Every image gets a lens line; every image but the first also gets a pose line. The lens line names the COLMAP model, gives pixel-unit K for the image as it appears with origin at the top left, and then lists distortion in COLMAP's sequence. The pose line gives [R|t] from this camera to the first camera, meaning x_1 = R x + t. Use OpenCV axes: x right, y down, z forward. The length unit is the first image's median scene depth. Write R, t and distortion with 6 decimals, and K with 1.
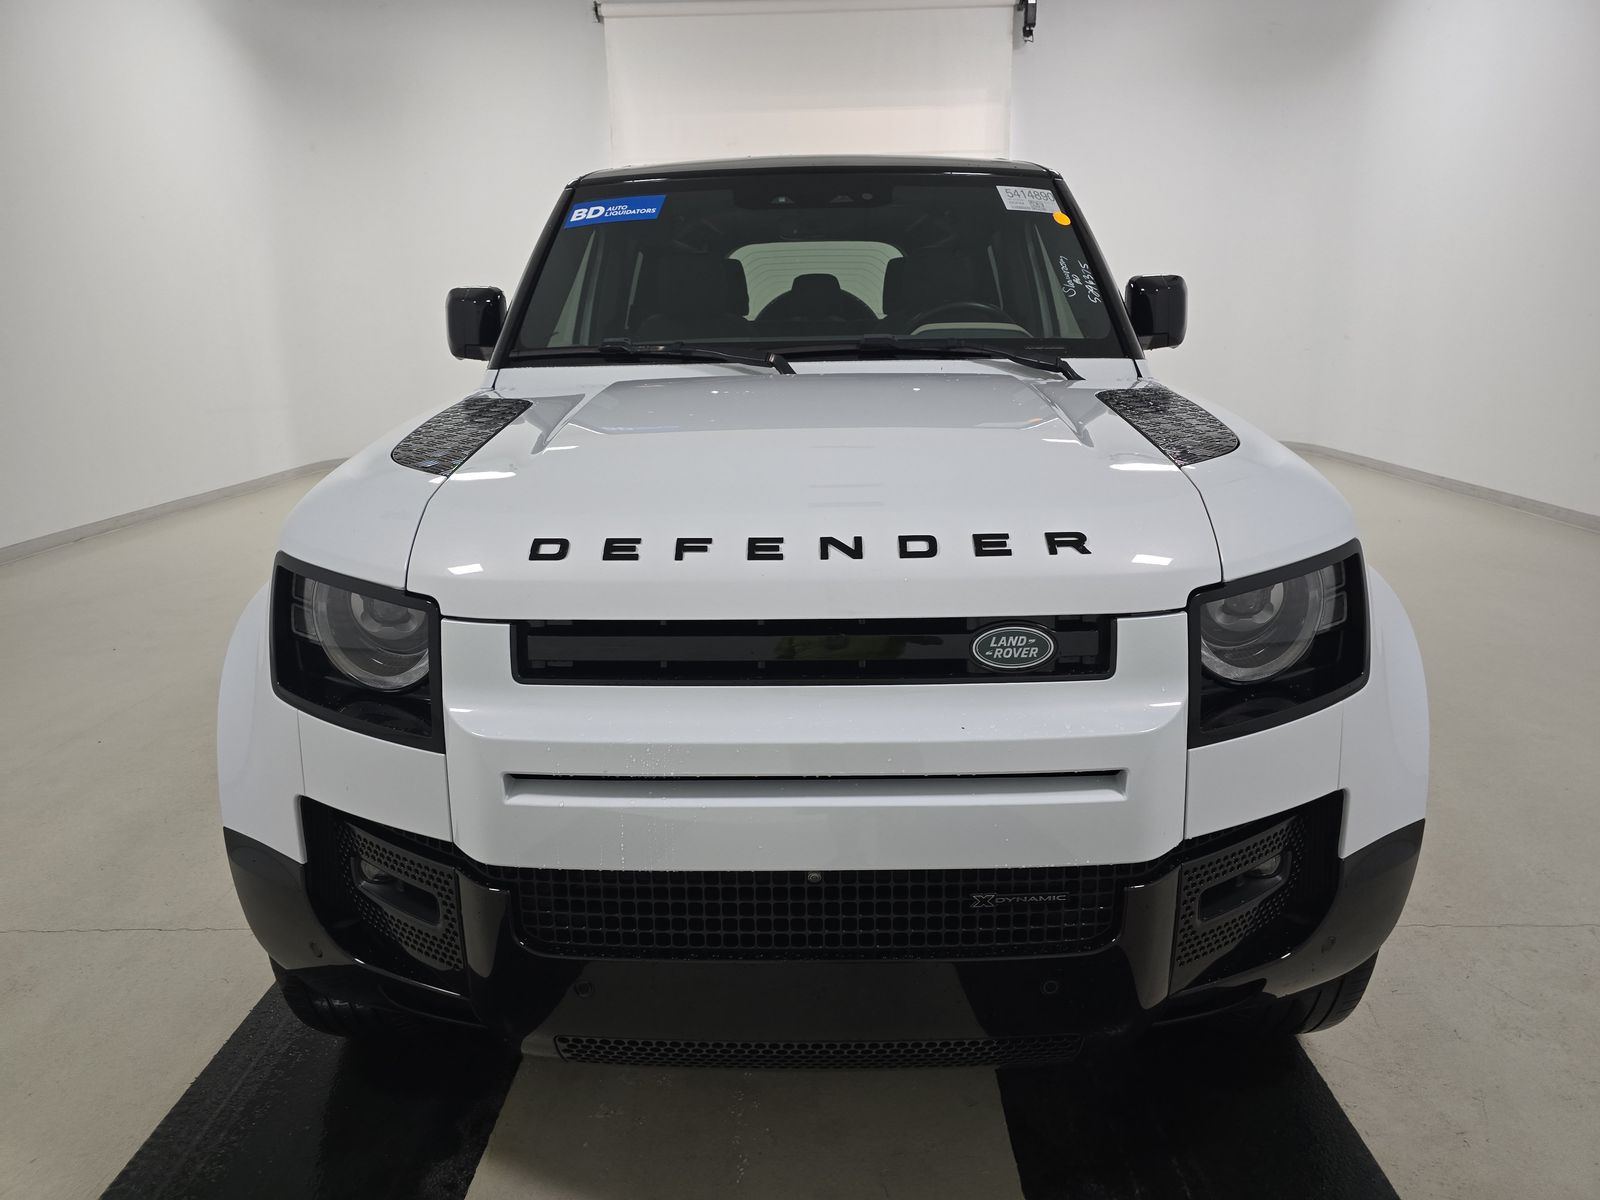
lens RADIAL K [[1071.9, 0, 801.0], [0, 1071.9, 600.8], [0, 0, 1]] dist [0.027091, -0.008441]
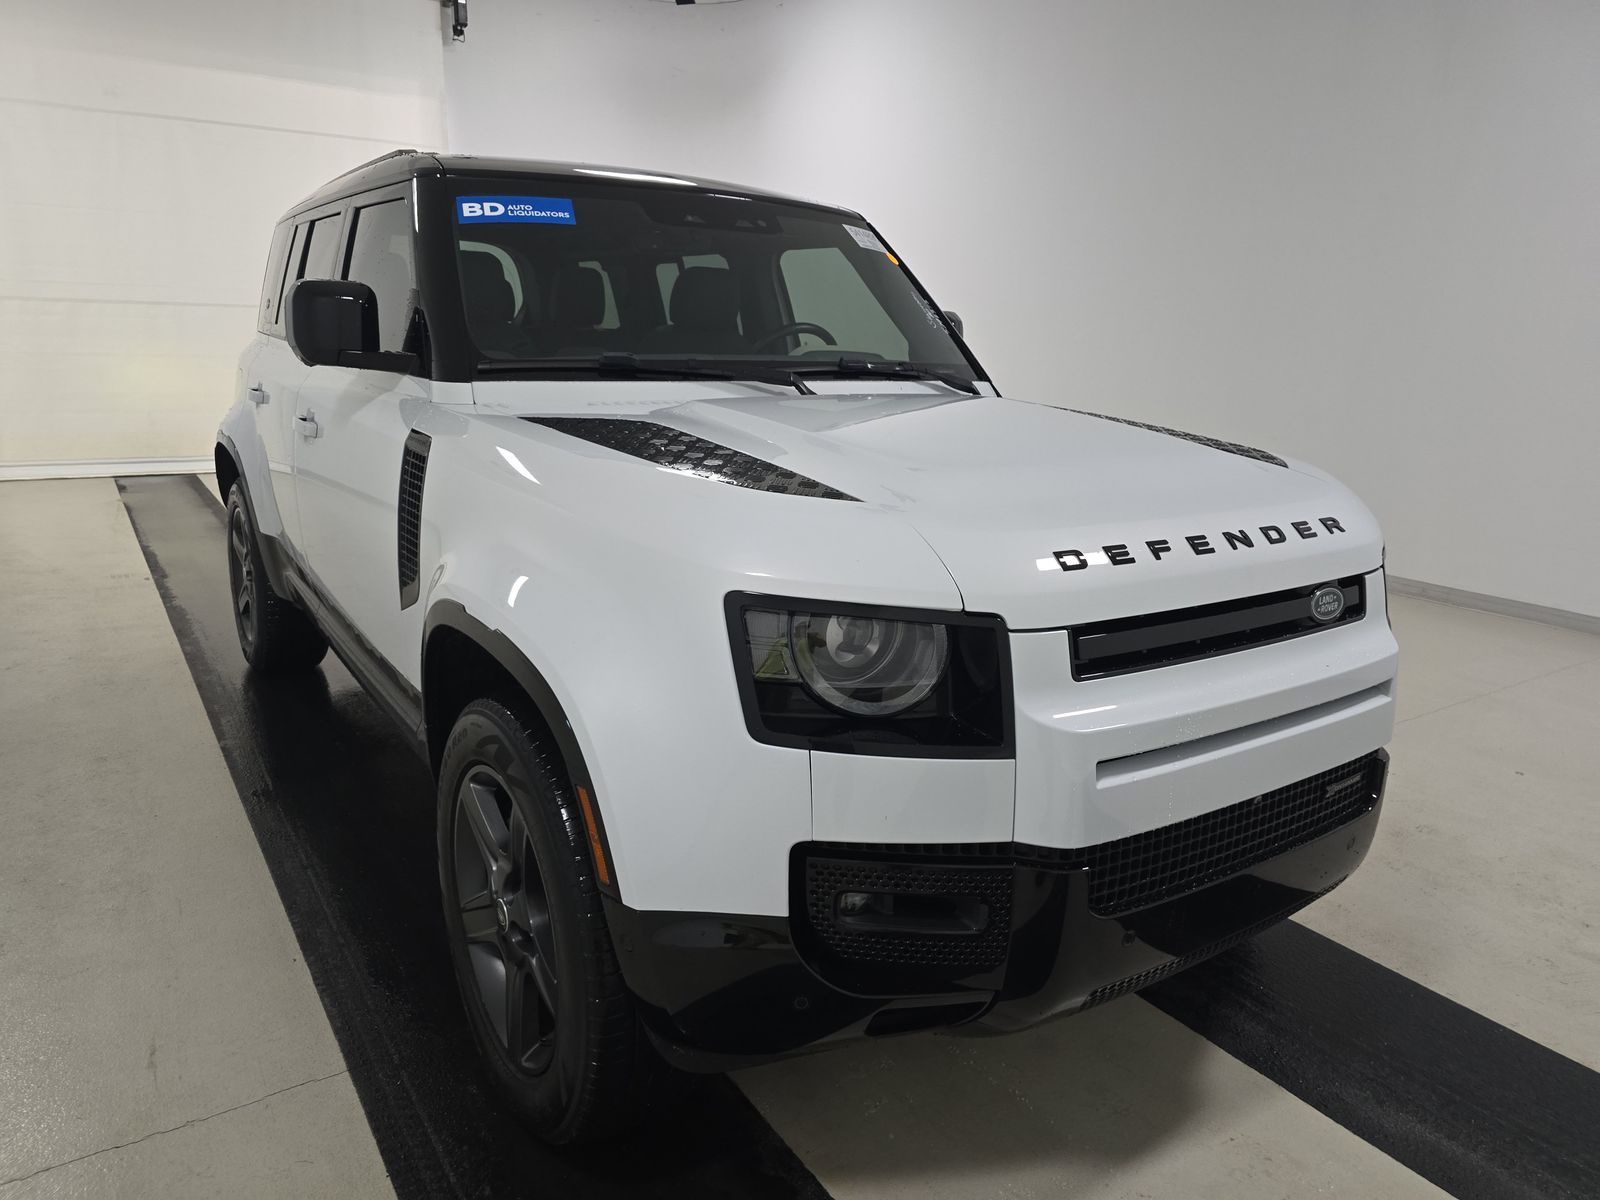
lens RADIAL K [[1071.9, 0, 802.6], [0, 1071.9, 601.4], [0, 0, 1]] dist [0.027091, -0.008441]
pose [[0.819775, -0.100905, 0.563726, -0.630086], [0.102099, 0.994336, 0.029509, -0.038252], [-0.563511, 0.033365, 0.825434, 0.135123]]
